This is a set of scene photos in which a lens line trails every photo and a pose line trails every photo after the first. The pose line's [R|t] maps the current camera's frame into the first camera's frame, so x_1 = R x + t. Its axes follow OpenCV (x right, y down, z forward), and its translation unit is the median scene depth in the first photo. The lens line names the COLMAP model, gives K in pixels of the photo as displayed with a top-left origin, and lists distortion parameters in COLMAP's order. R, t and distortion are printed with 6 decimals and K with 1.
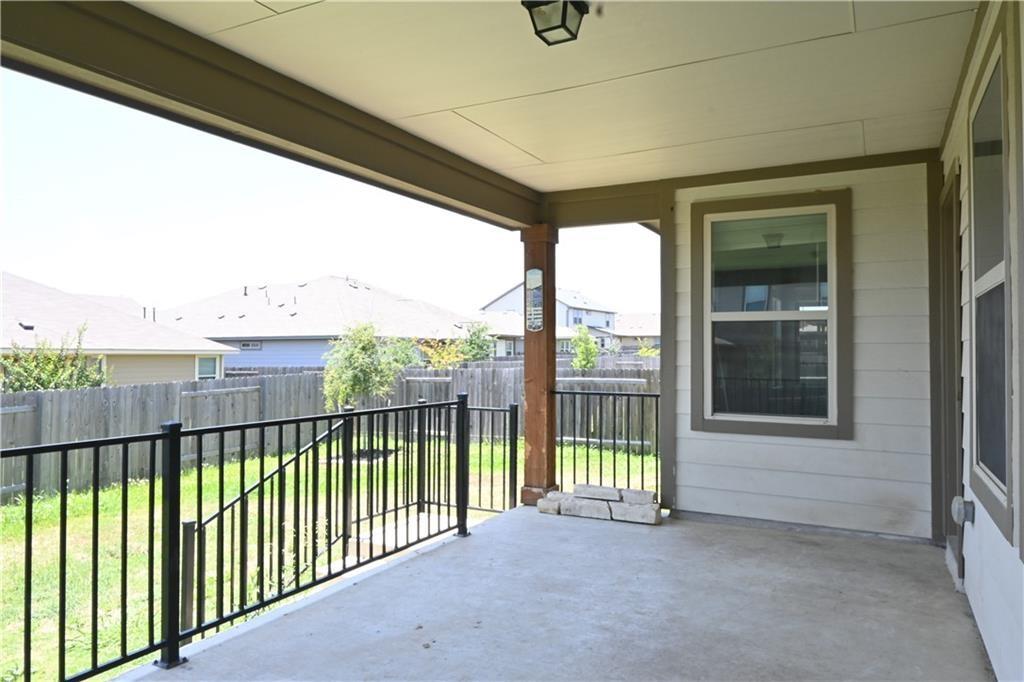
lens RADIAL K [[698.4, 0, 511.8], [0, 698.4, 338.6], [0, 0, 1]] dist [-0.006425, -0.000435]
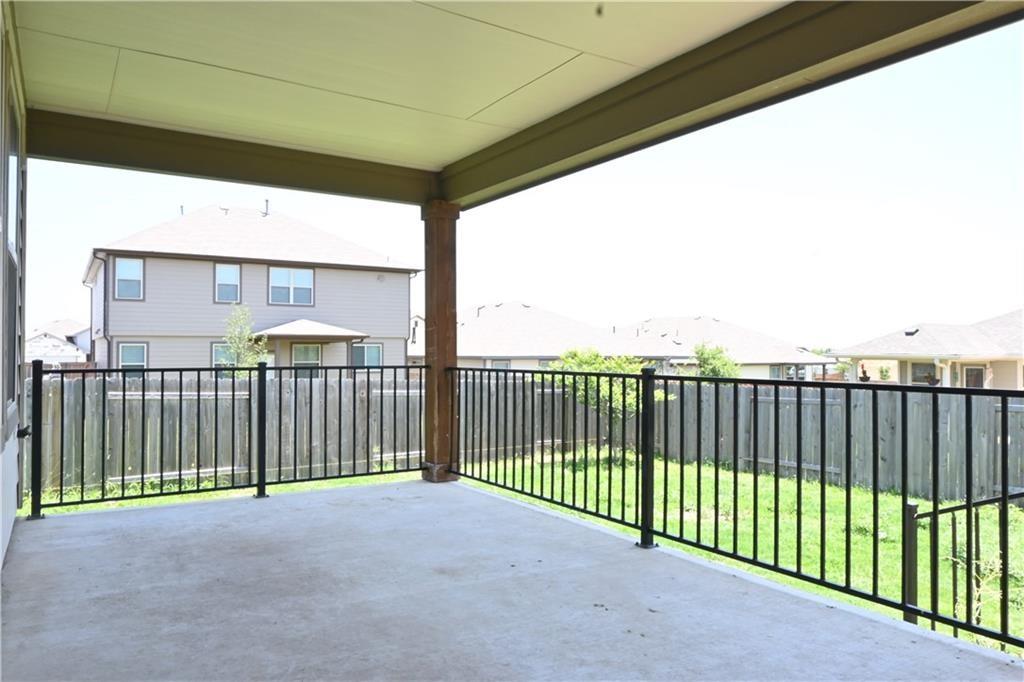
lens RADIAL K [[698.4, 0, 511.8], [0, 698.4, 338.6], [0, 0, 1]] dist [-0.006425, -0.000435]
pose [[-0.462605, -0.008583, -0.886523, 0.751106], [0.015031, 0.999733, -0.017523, 0.074535], [0.886437, -0.021431, -0.462353, 1.257901]]
